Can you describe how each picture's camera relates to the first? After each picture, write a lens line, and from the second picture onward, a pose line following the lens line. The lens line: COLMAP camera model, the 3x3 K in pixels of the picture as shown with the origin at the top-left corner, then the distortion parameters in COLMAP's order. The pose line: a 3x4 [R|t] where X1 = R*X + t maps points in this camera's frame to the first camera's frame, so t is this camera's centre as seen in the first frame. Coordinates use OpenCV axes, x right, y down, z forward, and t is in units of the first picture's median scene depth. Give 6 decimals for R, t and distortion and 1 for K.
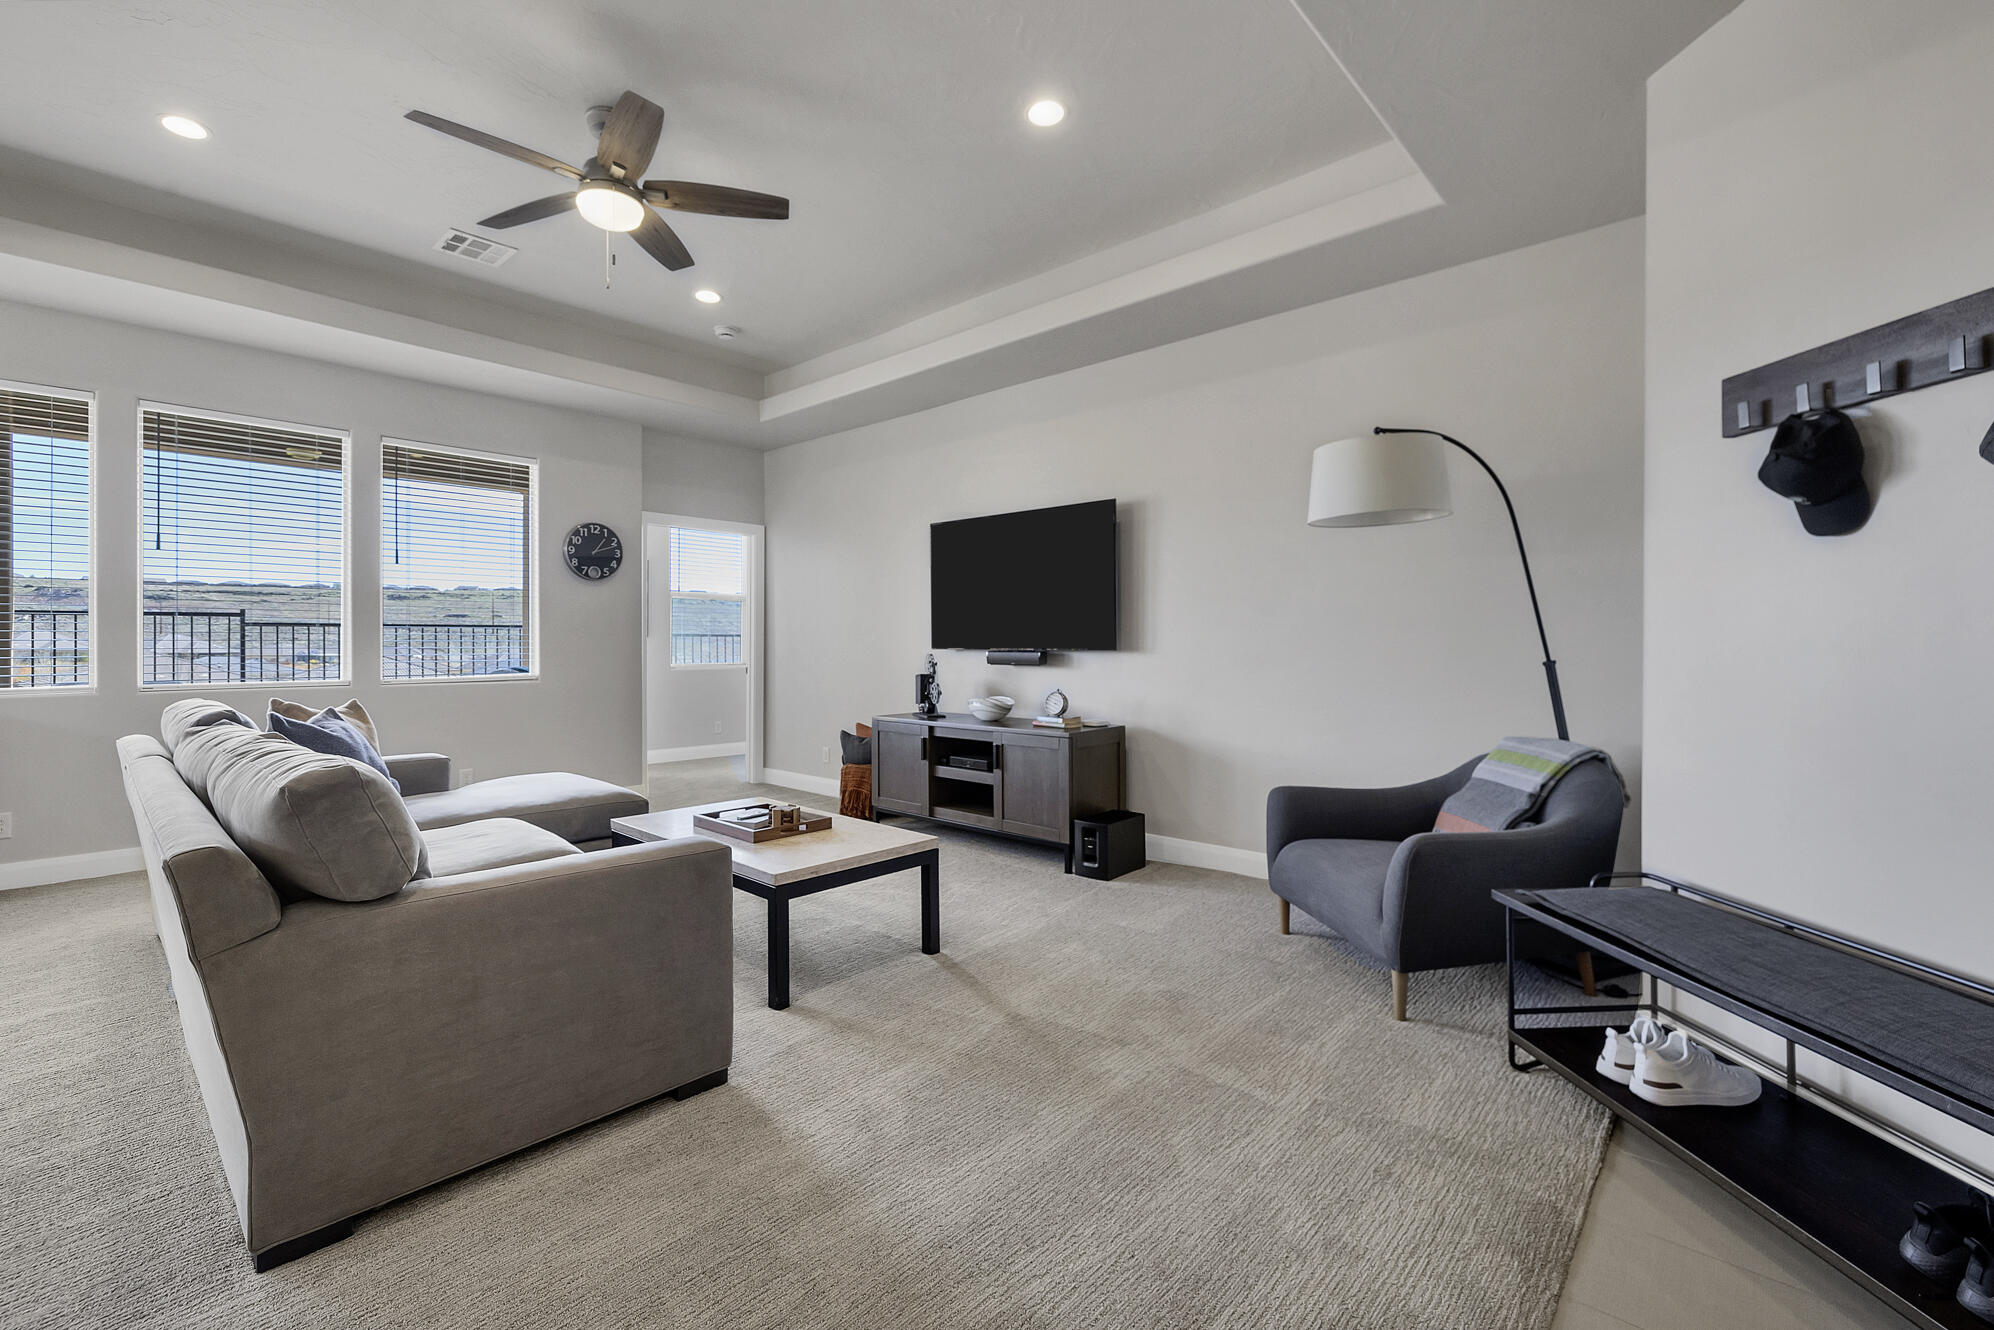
lens RADIAL K [[851.8, 0, 981.4], [0, 851.8, 649.4], [0, 0, 1]] dist [-0.001952, 0.000154]
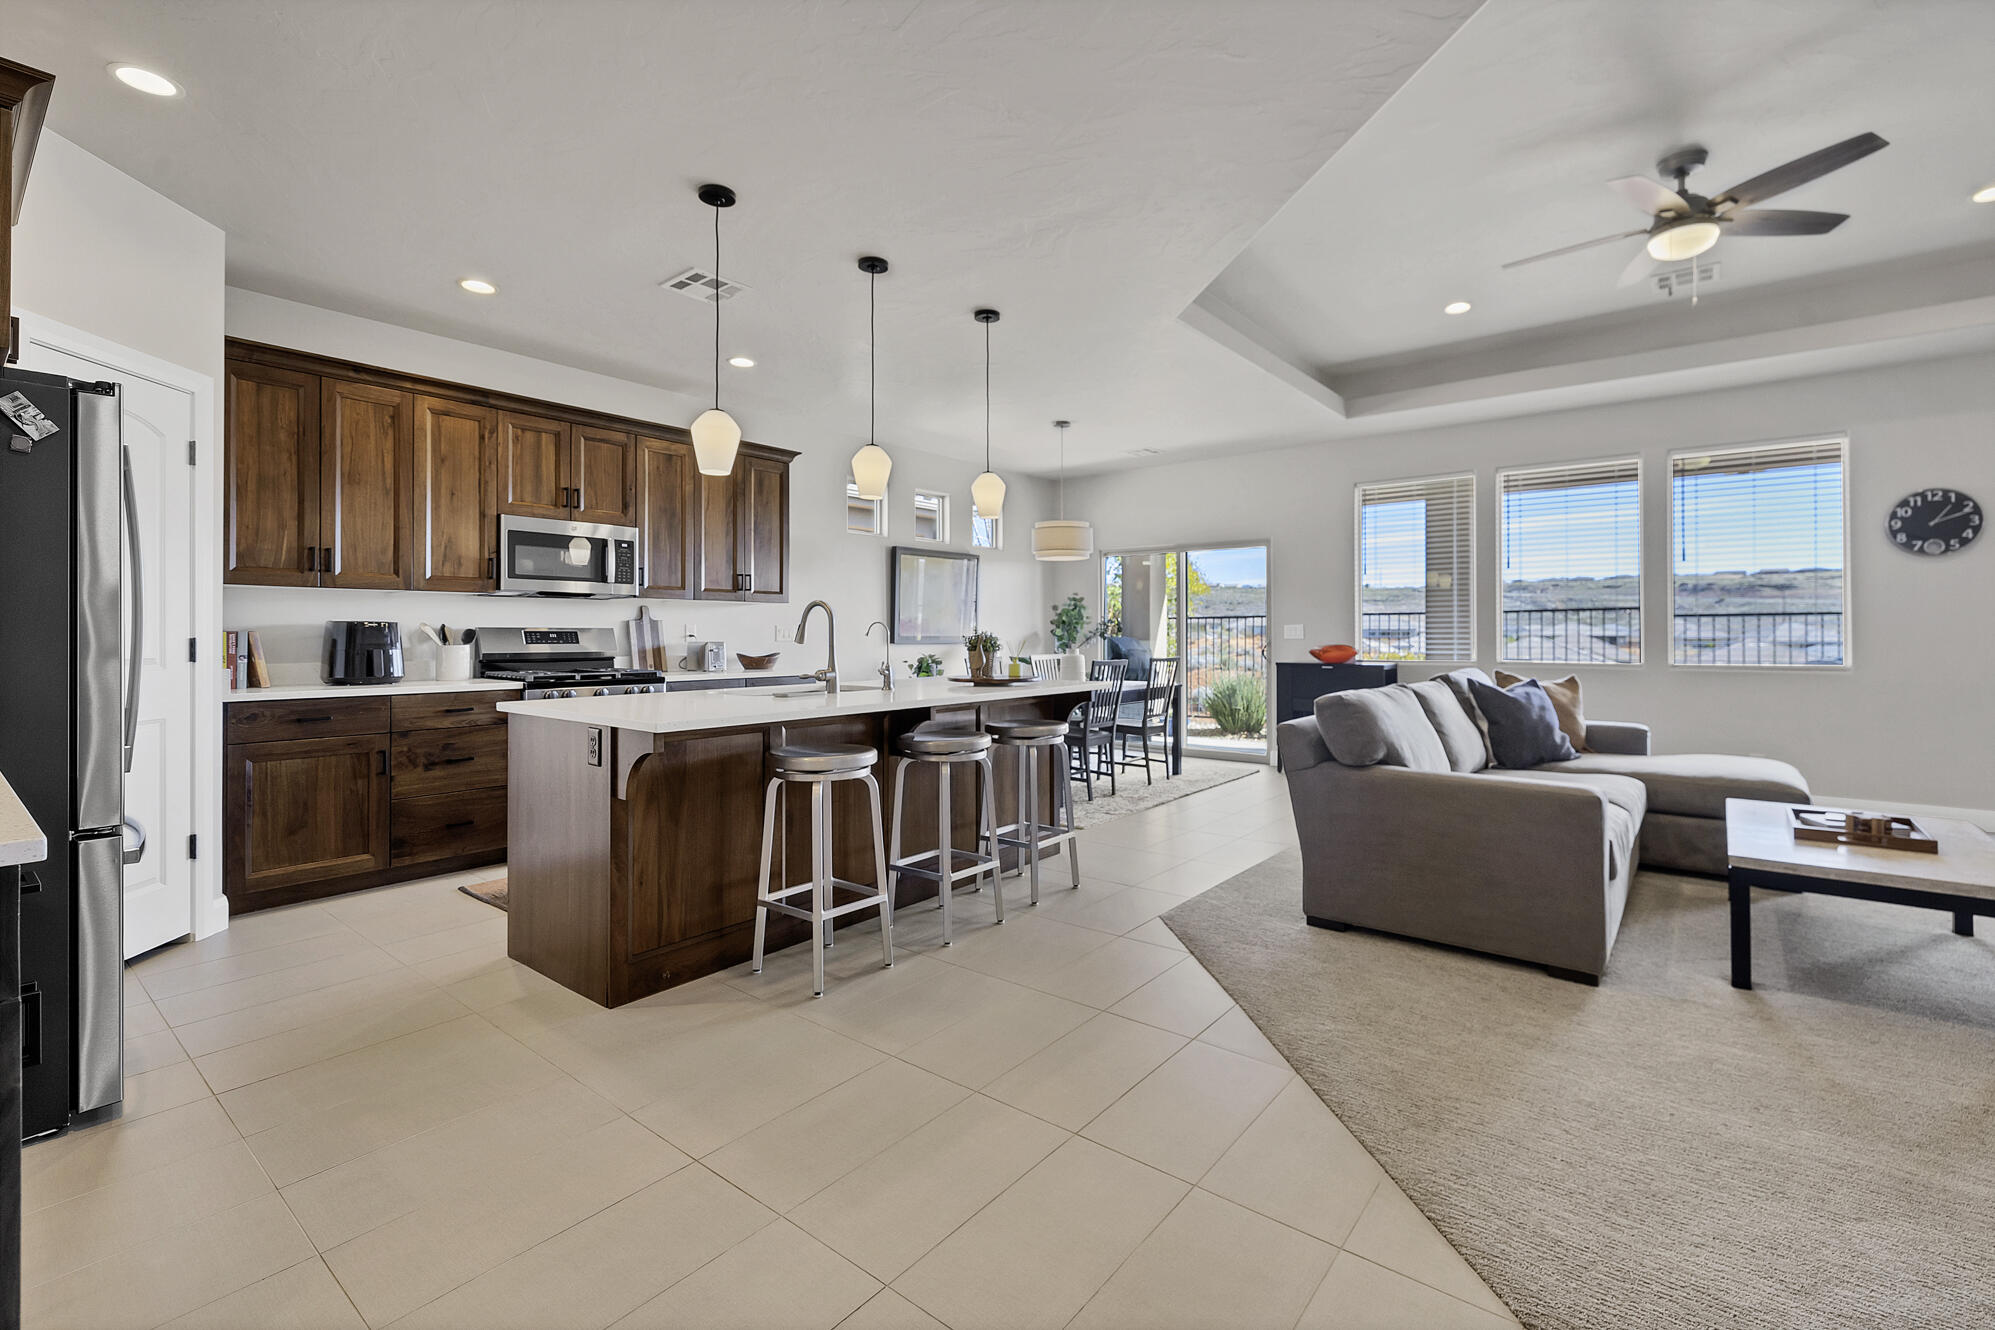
lens RADIAL K [[852.2, 0, 993.8], [0, 852.2, 633.3], [0, 0, 1]] dist [-0.001952, 0.000154]
pose [[0.063325, 0.000012, -0.997993, 0.369413], [-0.004988, 0.999988, -0.000304, 0.000247], [0.997980, 0.004997, 0.063324, 0.019484]]
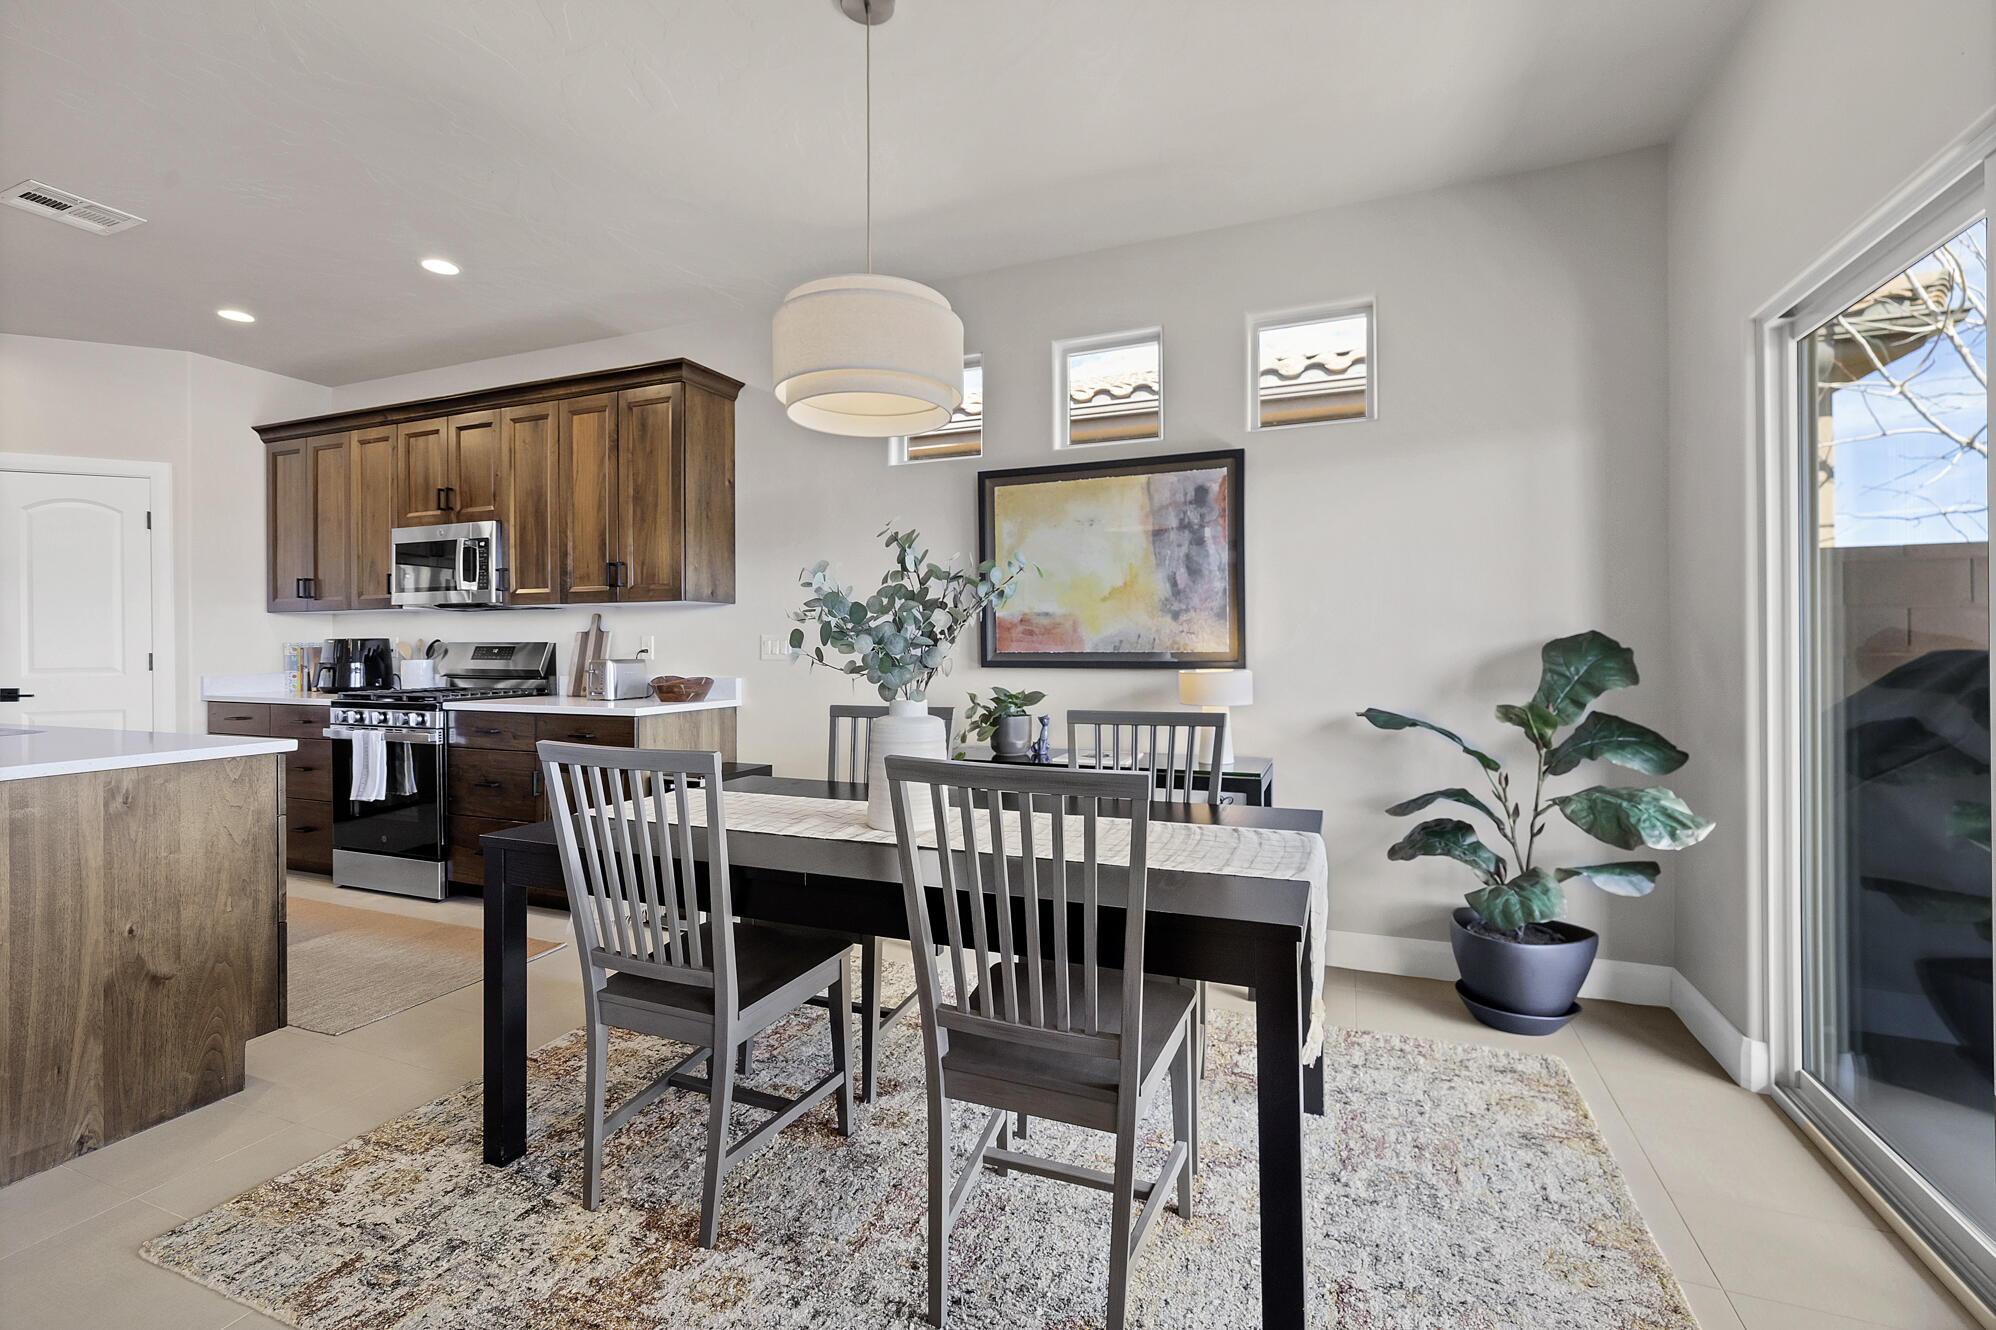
lens RADIAL K [[852.6, 0, 1020.7], [0, 852.6, 645.7], [0, 0, 1]] dist [-0.001952, 0.000154]
pose [[-0.934114, 0.005874, -0.356926, -0.825781], [0.003834, 0.999972, 0.006421, -0.003662], [0.356954, 0.004629, -0.934110, 0.617324]]
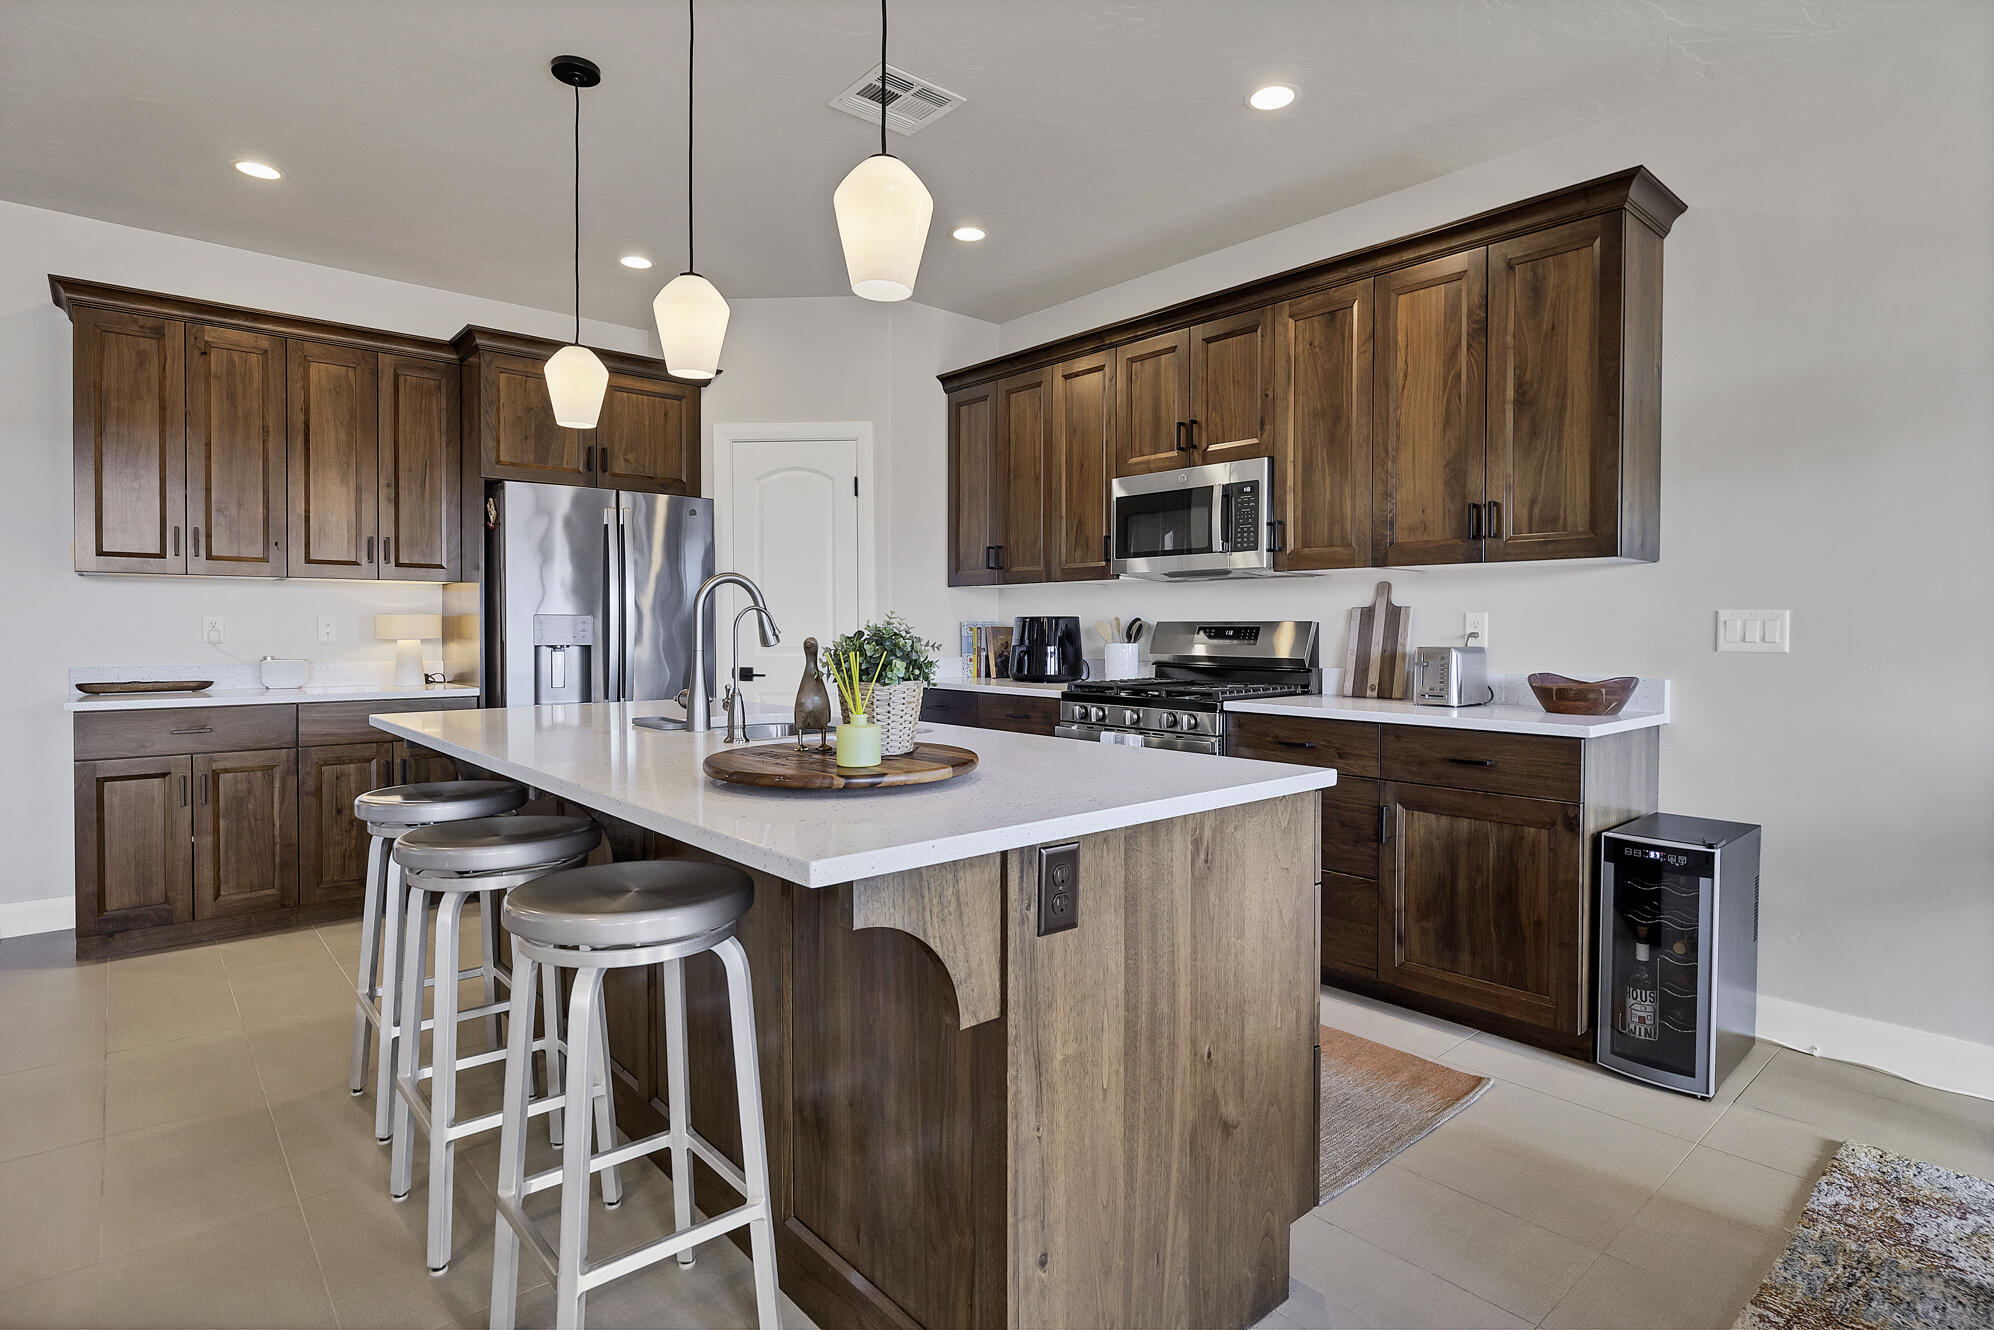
lens RADIAL K [[1012.6, 0, 1018.2], [0, 1012.6, 644.3], [0, 0, 1]] dist [-0.005118, 0.001220]
pose [[-0.995089, -0.002825, 0.098943, -0.541478], [-0.000788, 0.999787, 0.020621, -0.002221], [-0.098980, 0.020442, -0.994879, 0.405420]]
